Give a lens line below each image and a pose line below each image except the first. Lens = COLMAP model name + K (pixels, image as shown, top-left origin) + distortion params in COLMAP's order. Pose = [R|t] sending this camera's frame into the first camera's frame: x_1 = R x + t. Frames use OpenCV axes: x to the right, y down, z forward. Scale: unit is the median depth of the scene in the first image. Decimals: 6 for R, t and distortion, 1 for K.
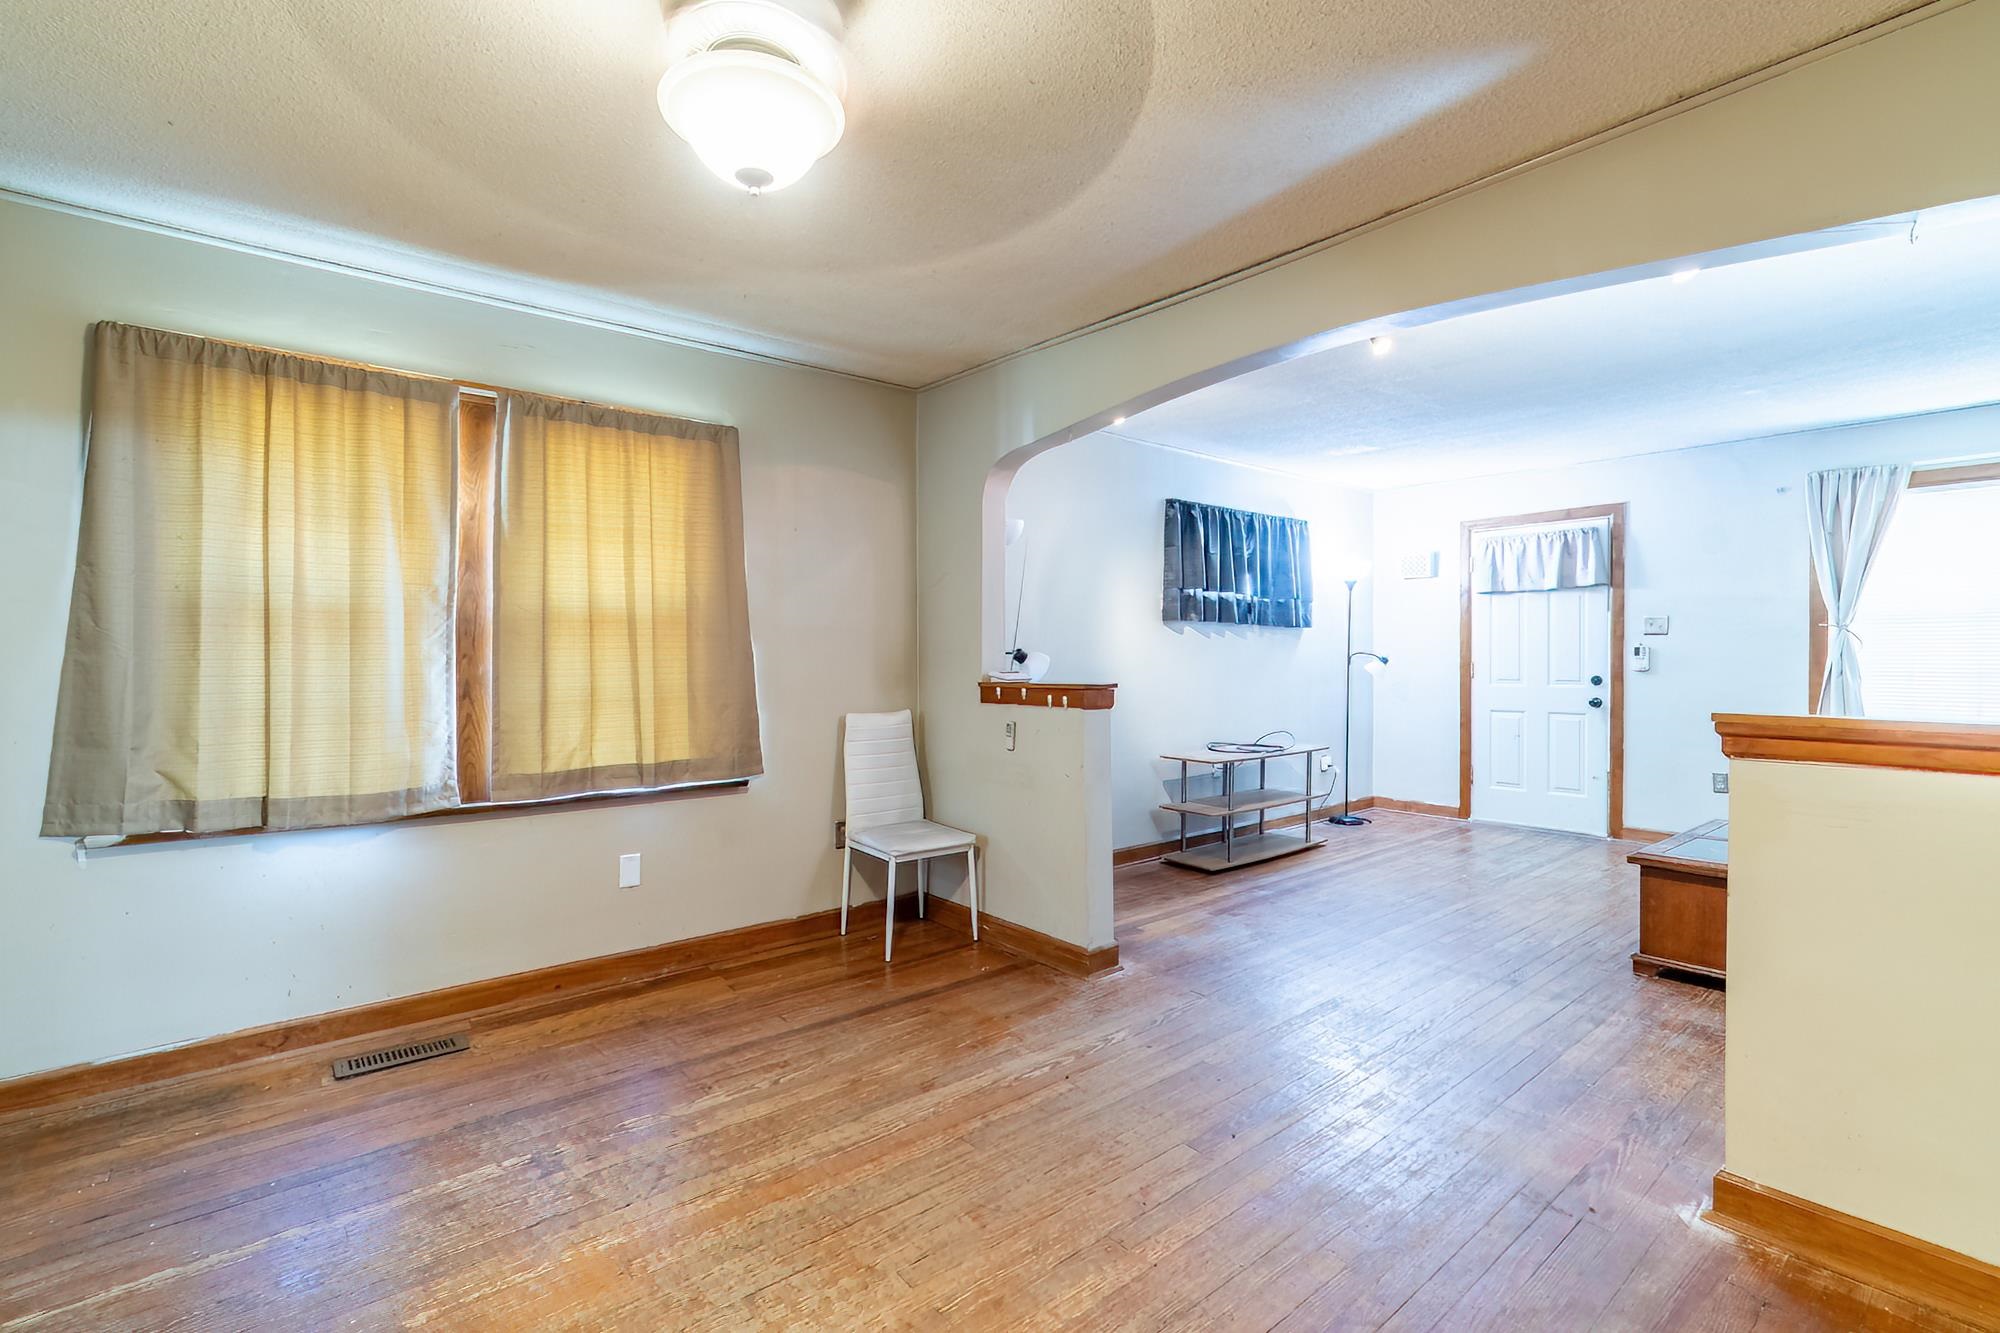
lens RADIAL K [[890.8, 0, 972.4], [0, 890.8, 672.0], [0, 0, 1]] dist [-0.003111, -0.000337]
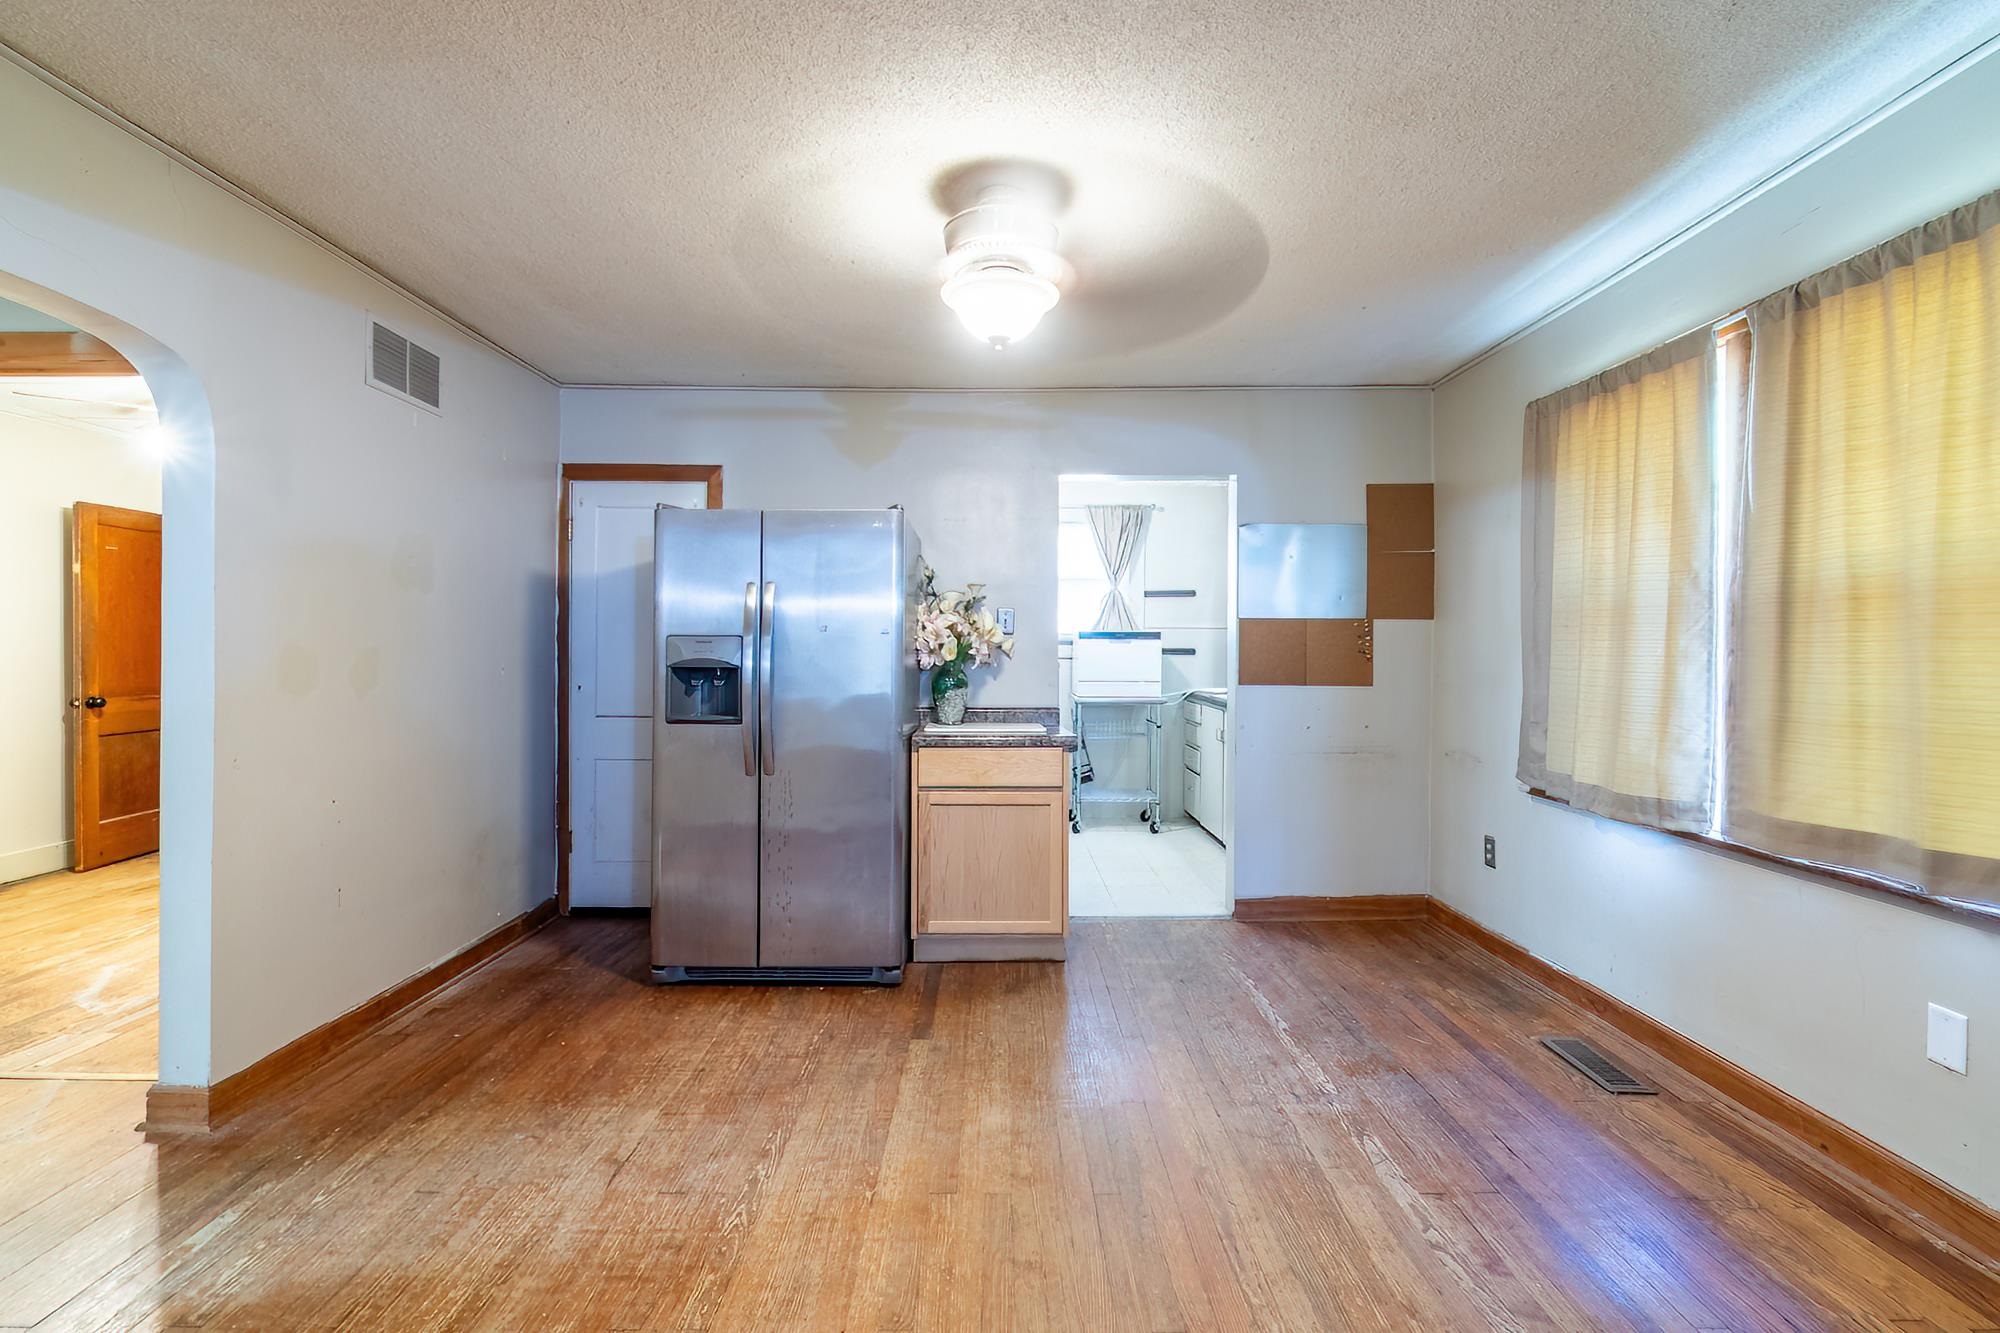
lens RADIAL K [[890.7, 0, 989.3], [0, 890.7, 648.0], [0, 0, 1]] dist [0.002010, 0.000452]
pose [[-0.628048, 0.000227, -0.778174, 0.266007], [-0.012030, 0.999878, 0.010001, -0.012471], [0.778081, 0.015643, -0.627969, 0.545049]]
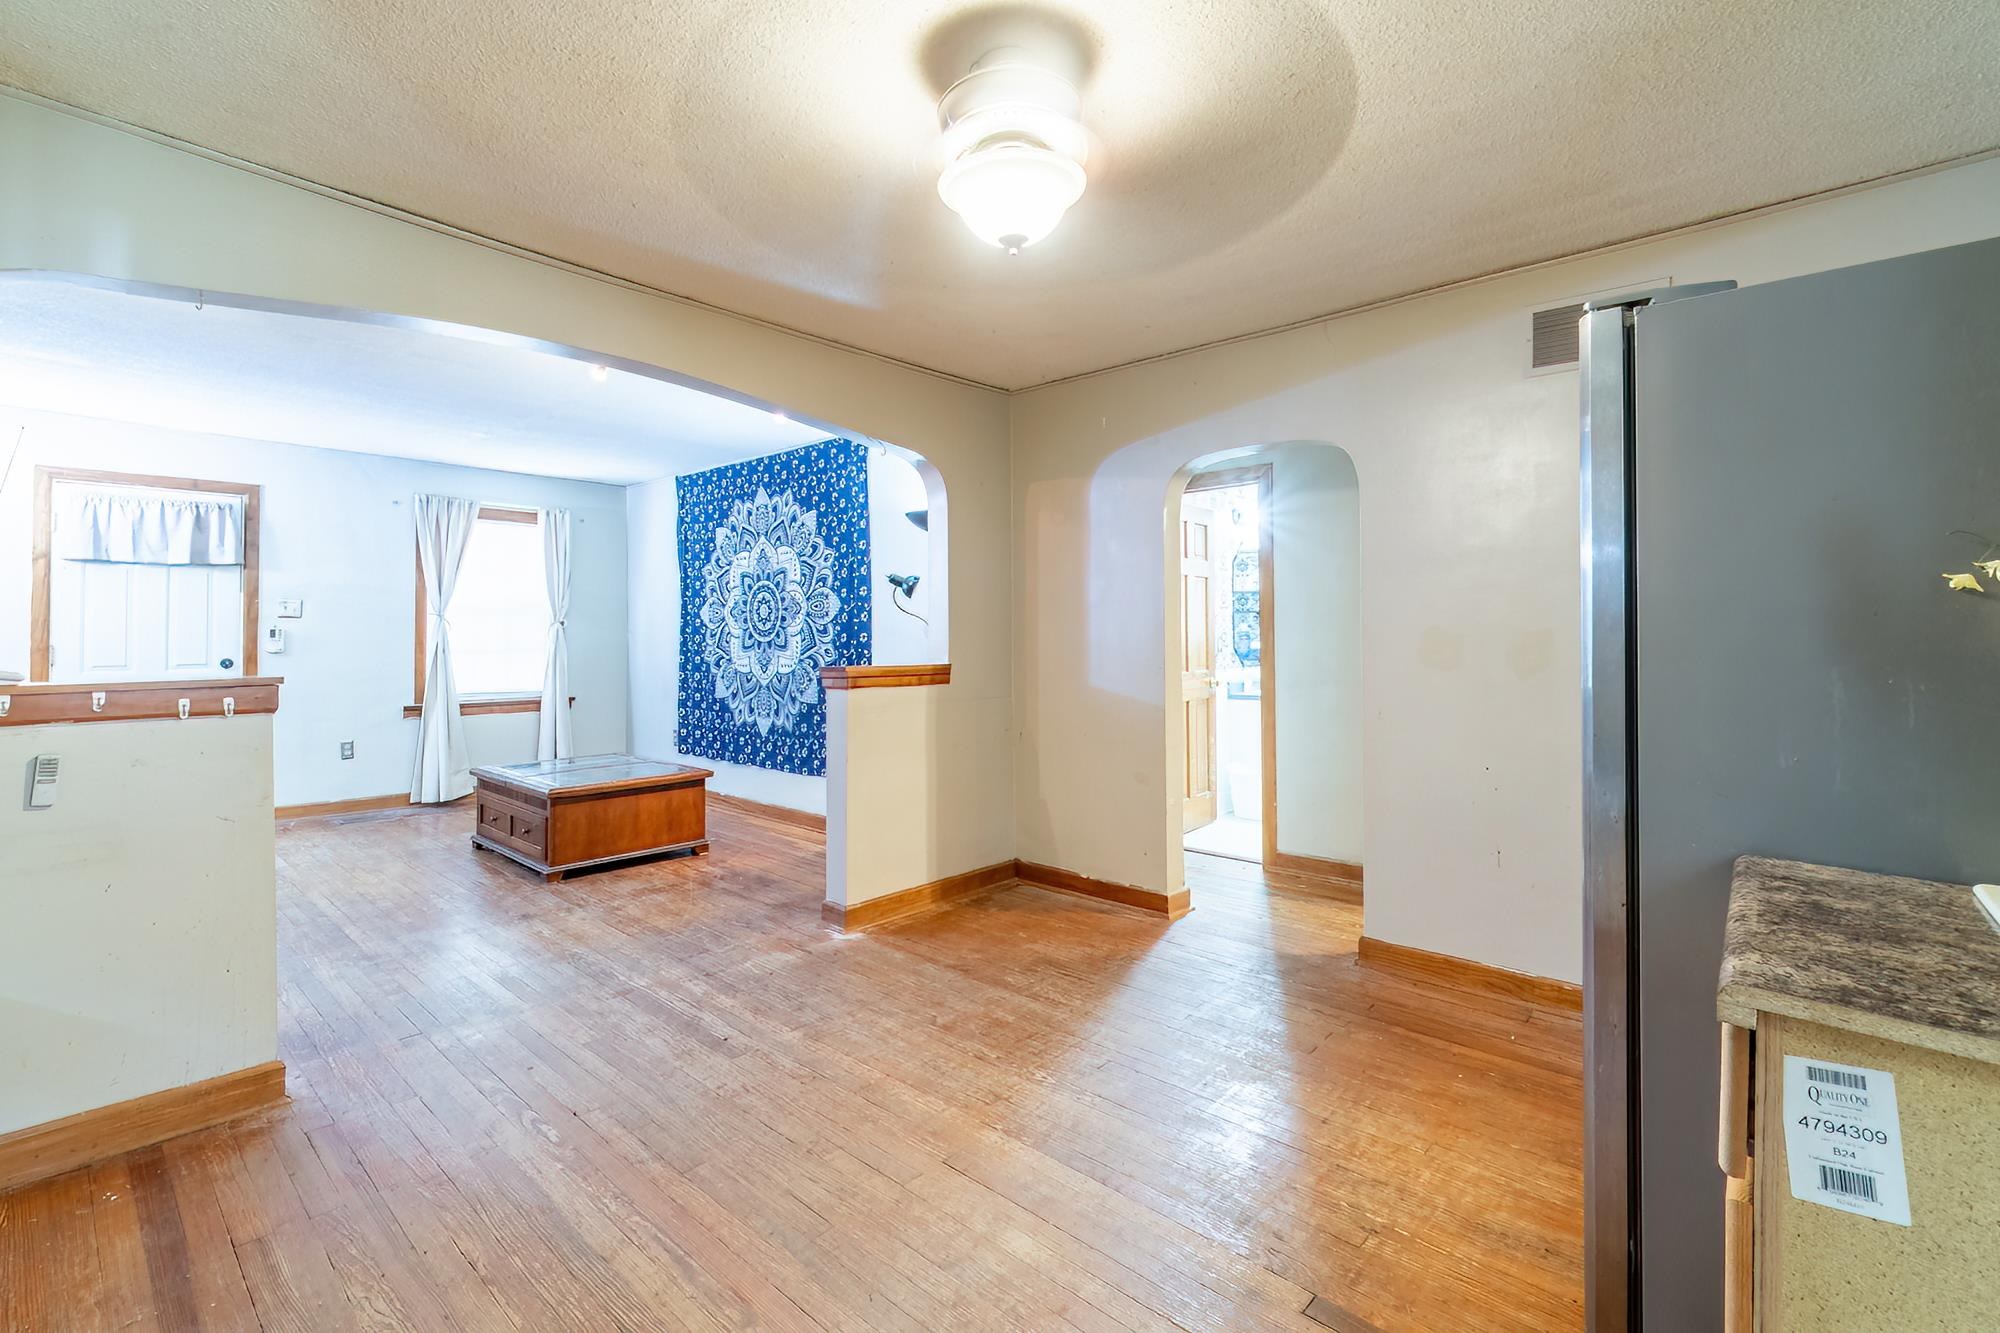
lens RADIAL K [[909.3, 0, 993.4], [0, 909.3, 609.5], [0, 0, 1]] dist [-0.001500, -0.000288]
pose [[-0.148544, 0.031879, 0.988392, -0.407106], [0.017491, 0.999409, -0.029606, -0.005336], [-0.988751, 0.012890, -0.149014, 0.338531]]
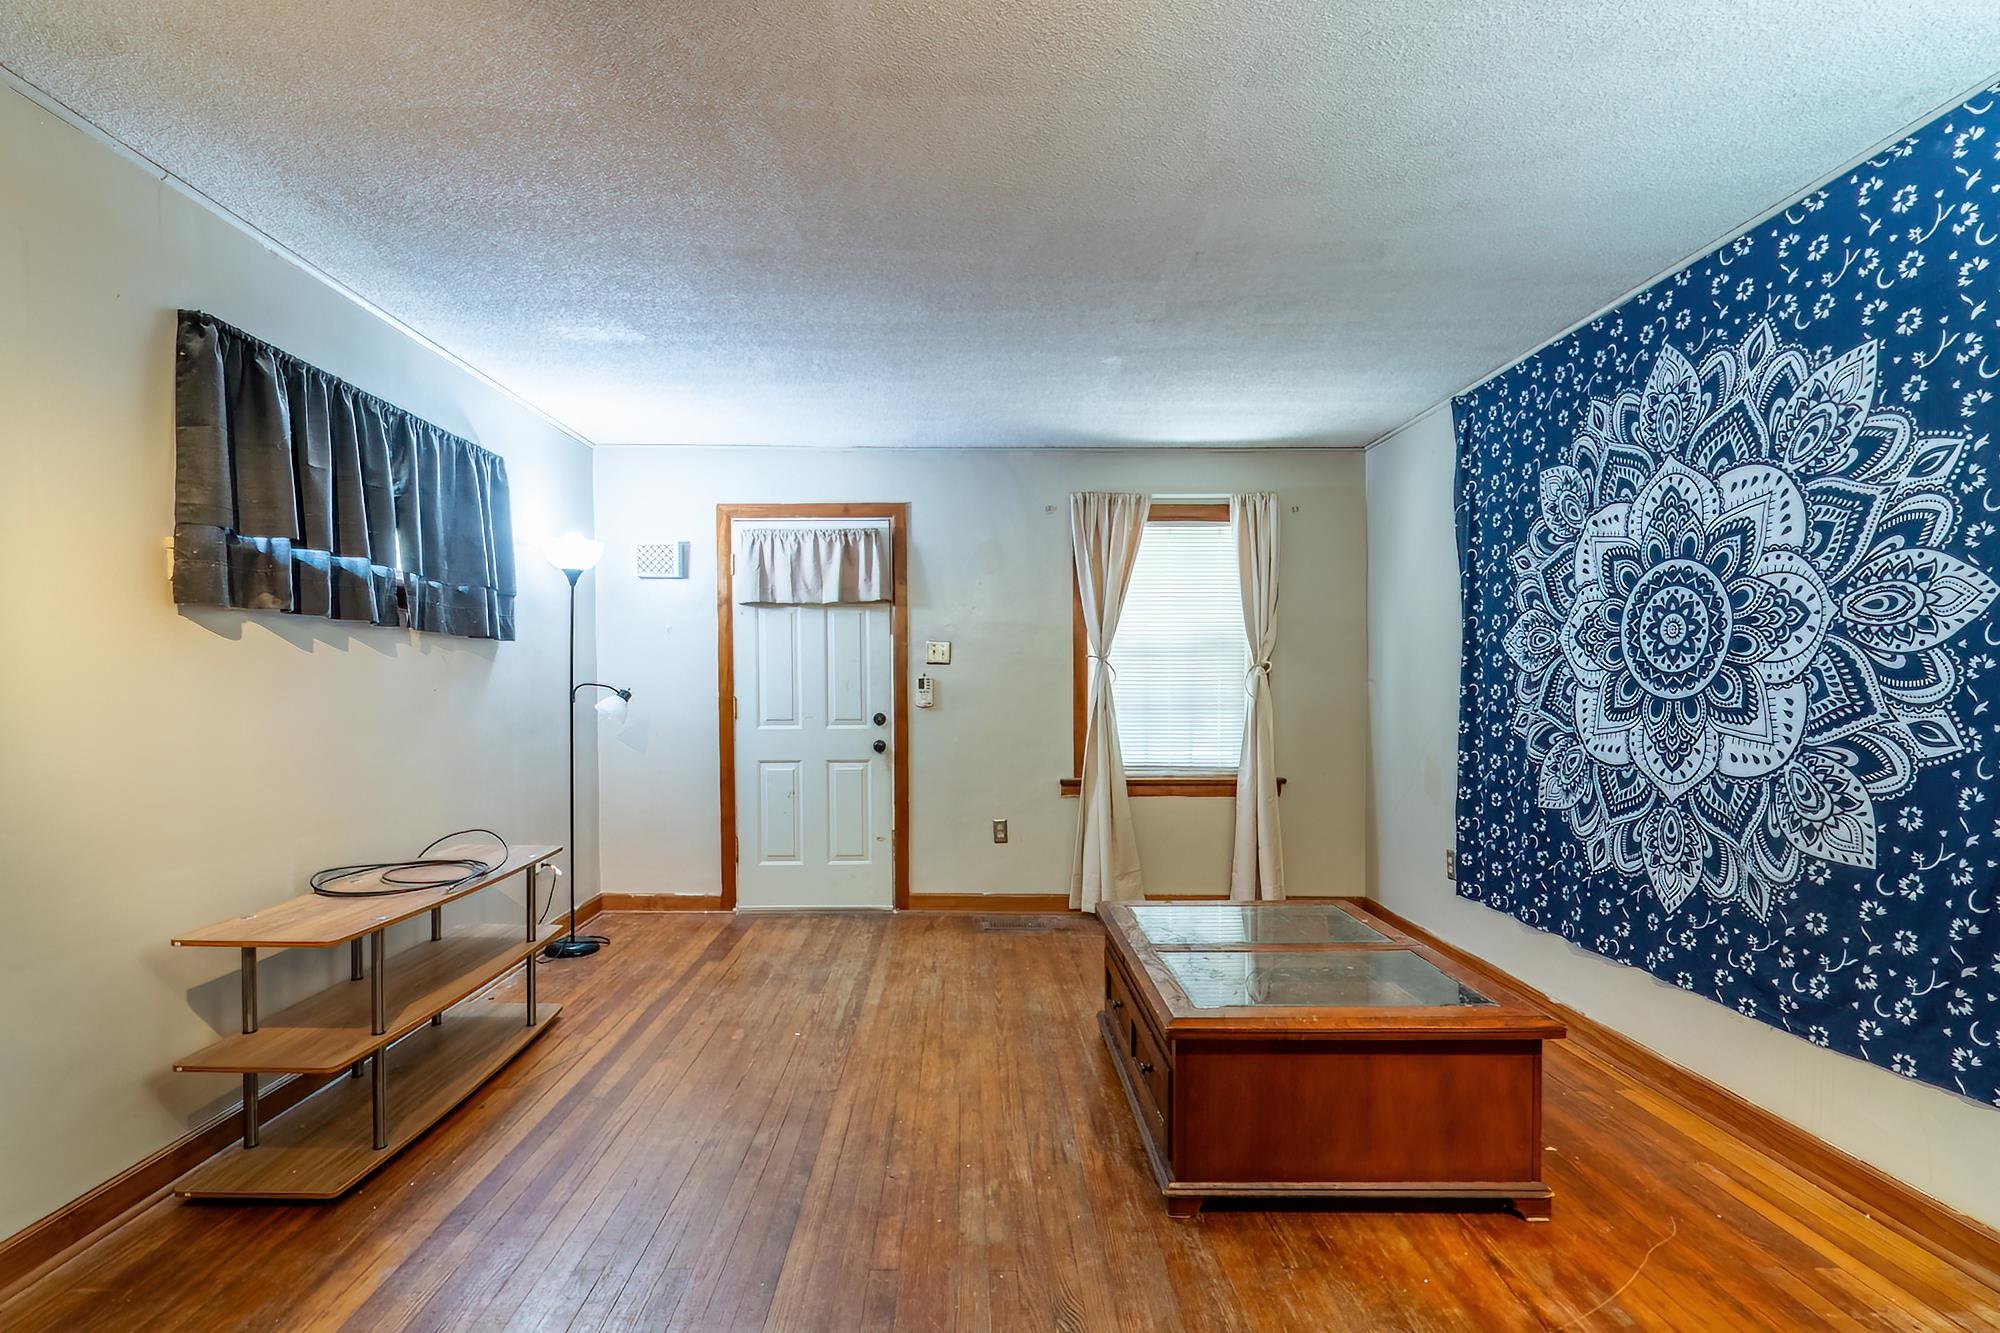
lens RADIAL K [[894.3, 0, 957.5], [0, 894.3, 708.3], [0, 0, 1]] dist [-0.000980, -0.000390]
pose [[0.627888, -0.017067, 0.778117, 0.115638], [0.012891, 0.999850, 0.011528, -0.009221], [-0.778197, 0.002793, 0.628014, 0.447714]]
